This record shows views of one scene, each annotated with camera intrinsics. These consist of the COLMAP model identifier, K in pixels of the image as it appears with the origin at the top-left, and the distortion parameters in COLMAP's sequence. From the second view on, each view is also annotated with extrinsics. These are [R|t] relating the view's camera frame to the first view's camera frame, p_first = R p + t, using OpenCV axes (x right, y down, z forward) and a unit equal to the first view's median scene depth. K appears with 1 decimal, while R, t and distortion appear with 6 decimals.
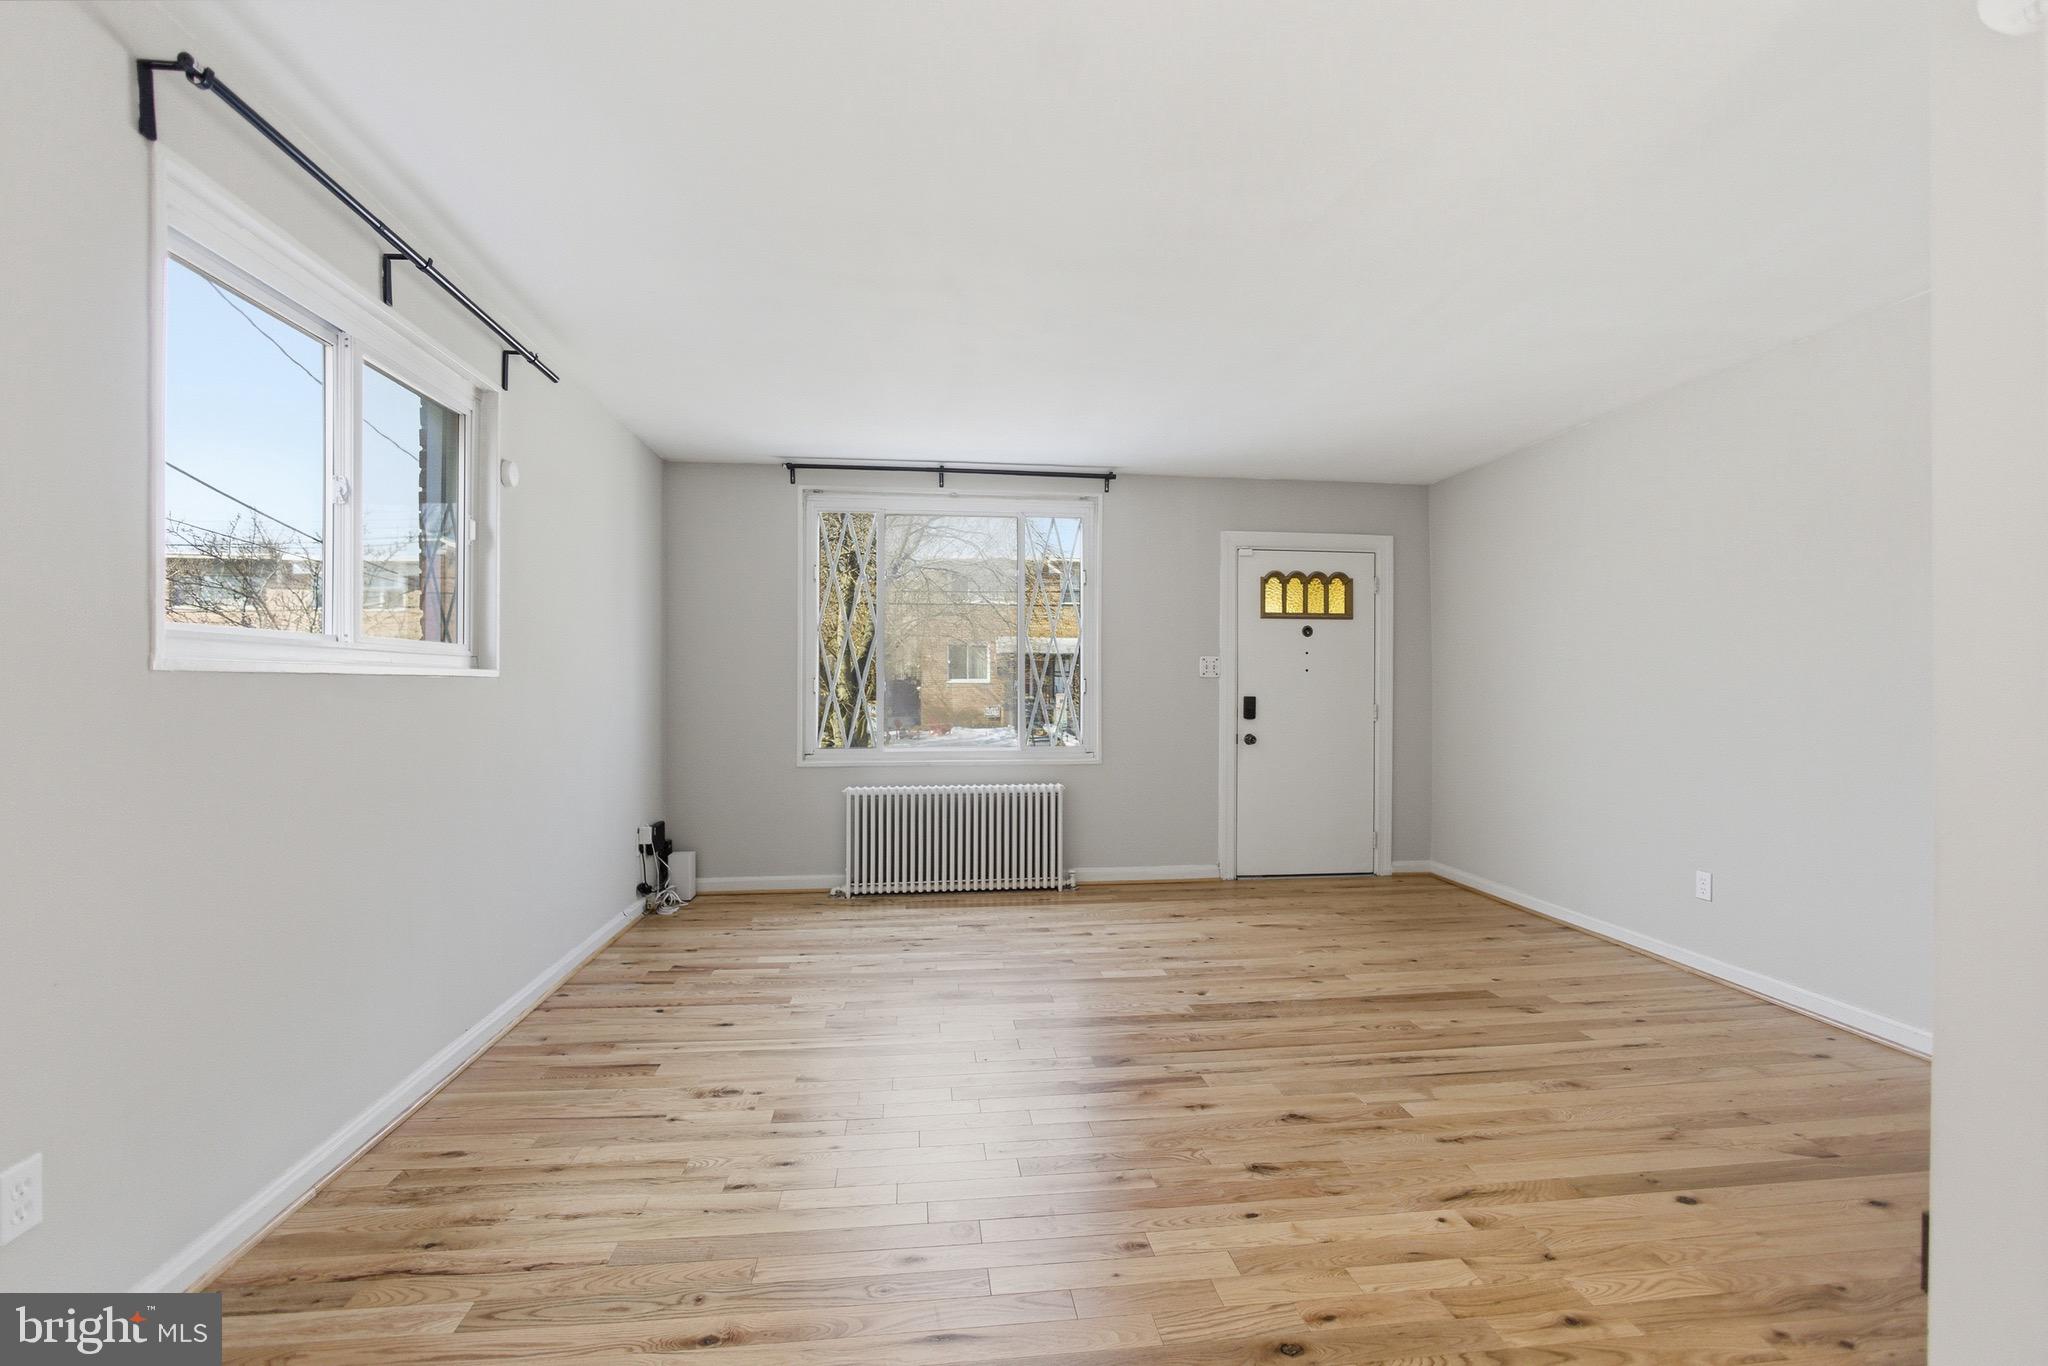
lens RADIAL K [[873.7, 0, 1023.0], [0, 873.7, 689.2], [0, 0, 1]] dist [-0.006874, -0.000195]
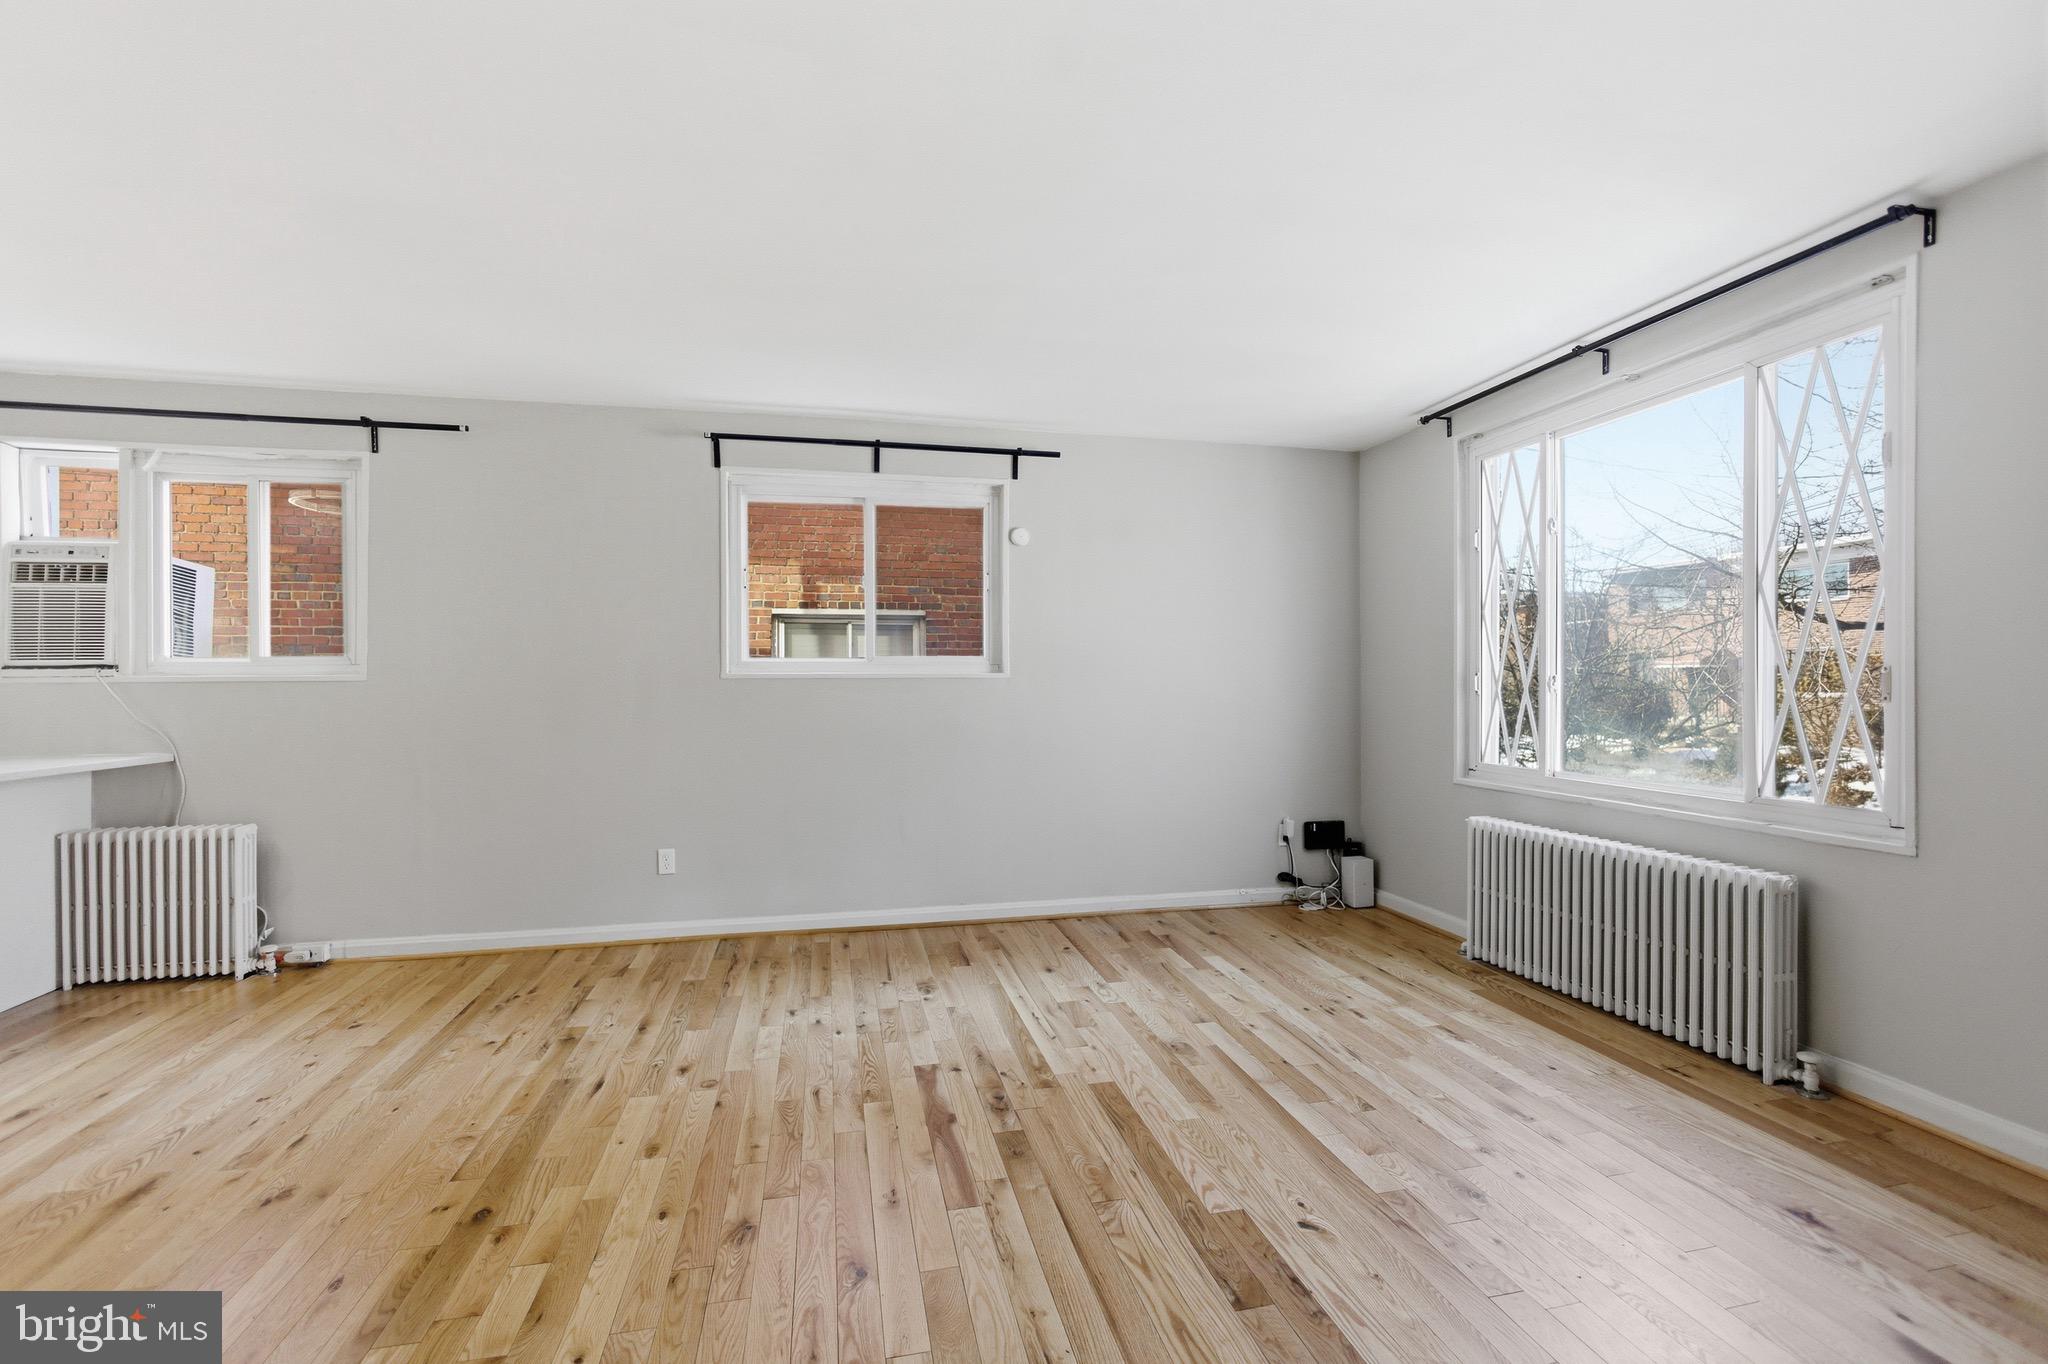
lens RADIAL K [[873.7, 0, 1017.1], [0, 873.7, 690.5], [0, 0, 1]] dist [-0.006874, -0.000195]
pose [[0.095106, 0.006293, -0.995447, 0.668992], [-0.001220, 0.999980, 0.006205, -0.001817], [0.995466, 0.000624, 0.095112, 0.679605]]
